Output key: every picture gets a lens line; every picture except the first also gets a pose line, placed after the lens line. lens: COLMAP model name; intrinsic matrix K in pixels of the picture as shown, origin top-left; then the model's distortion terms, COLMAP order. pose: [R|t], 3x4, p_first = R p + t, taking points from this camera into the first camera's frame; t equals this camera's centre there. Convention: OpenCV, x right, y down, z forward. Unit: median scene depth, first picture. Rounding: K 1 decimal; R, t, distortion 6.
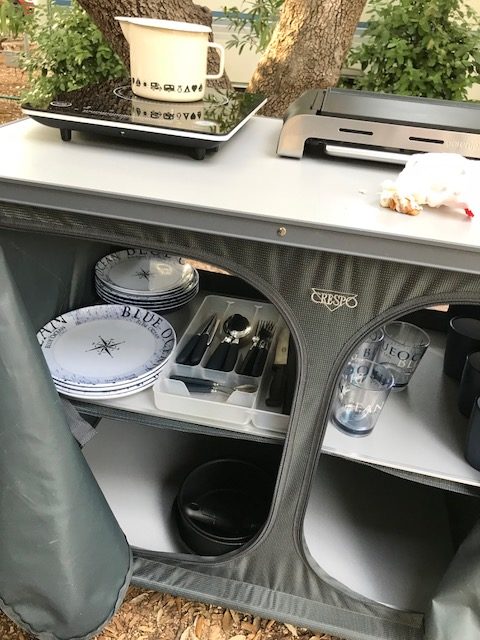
lens RADIAL K [[512.3, 0, 242.4], [0, 512.3, 306.7], [0, 0, 1]] dist [-0.023930, 0.000948]
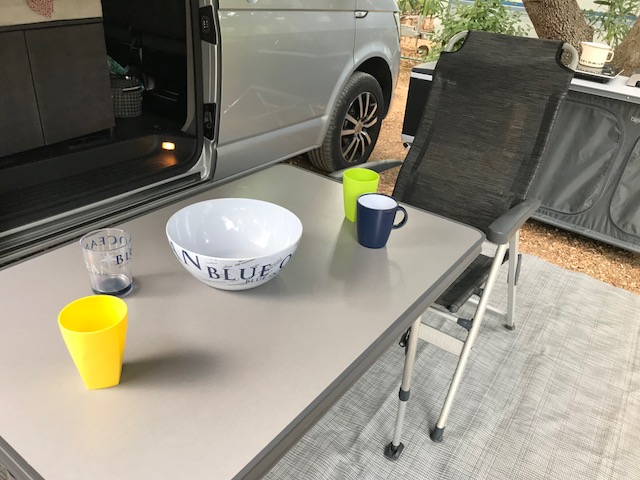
lens RADIAL K [[514.9, 0, 320.0], [0, 514.9, 240.0], [0, 0, 1]] dist [0.008288, 0.000146]
pose [[0.915660, 0.199313, -0.349057, -0.367050], [-0.220957, 0.975015, -0.022885, 1.149171], [0.335774, 0.098081, 0.936822, -2.603178]]
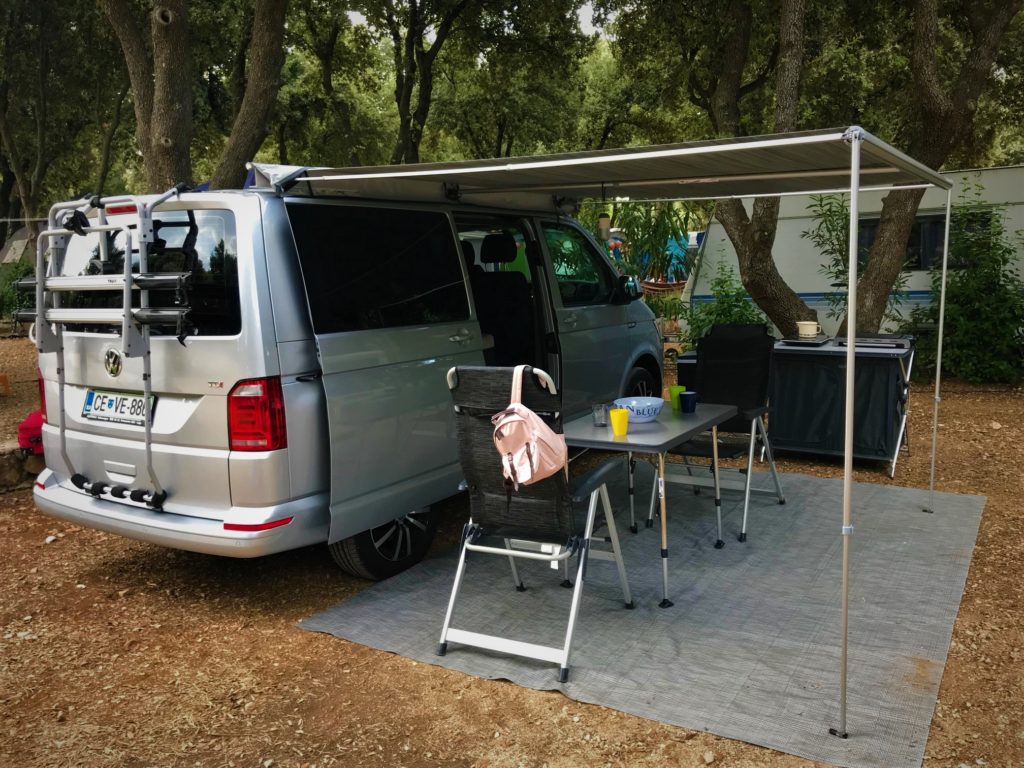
lens RADIAL K [[823.8, 0, 512.0], [0, 823.8, 384.0], [0, 0, 1]] dist [0.008288, 0.000146]
pose [[0.918700, -0.054821, -0.391133, 0.293454], [-0.097486, 0.928203, -0.359075, 2.893492], [0.382736, 0.368012, 0.847396, -6.118985]]
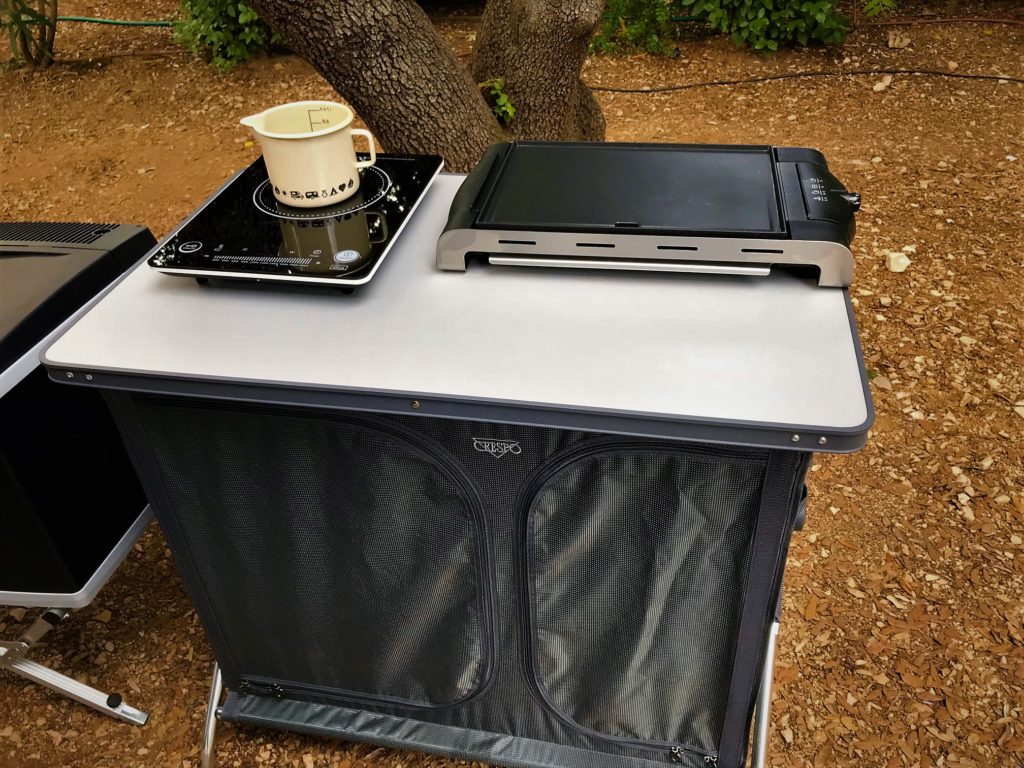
lens RADIAL K [[823.8, 0, 512.0], [0, 823.8, 384.0], [0, 0, 1]] dist [0.008288, 0.000146]
pose [[0.990952, -0.102882, -0.086198, 0.267500], [0.112485, 0.986957, 0.115165, -0.230577], [0.073225, -0.123819, 0.989599, -0.372996]]
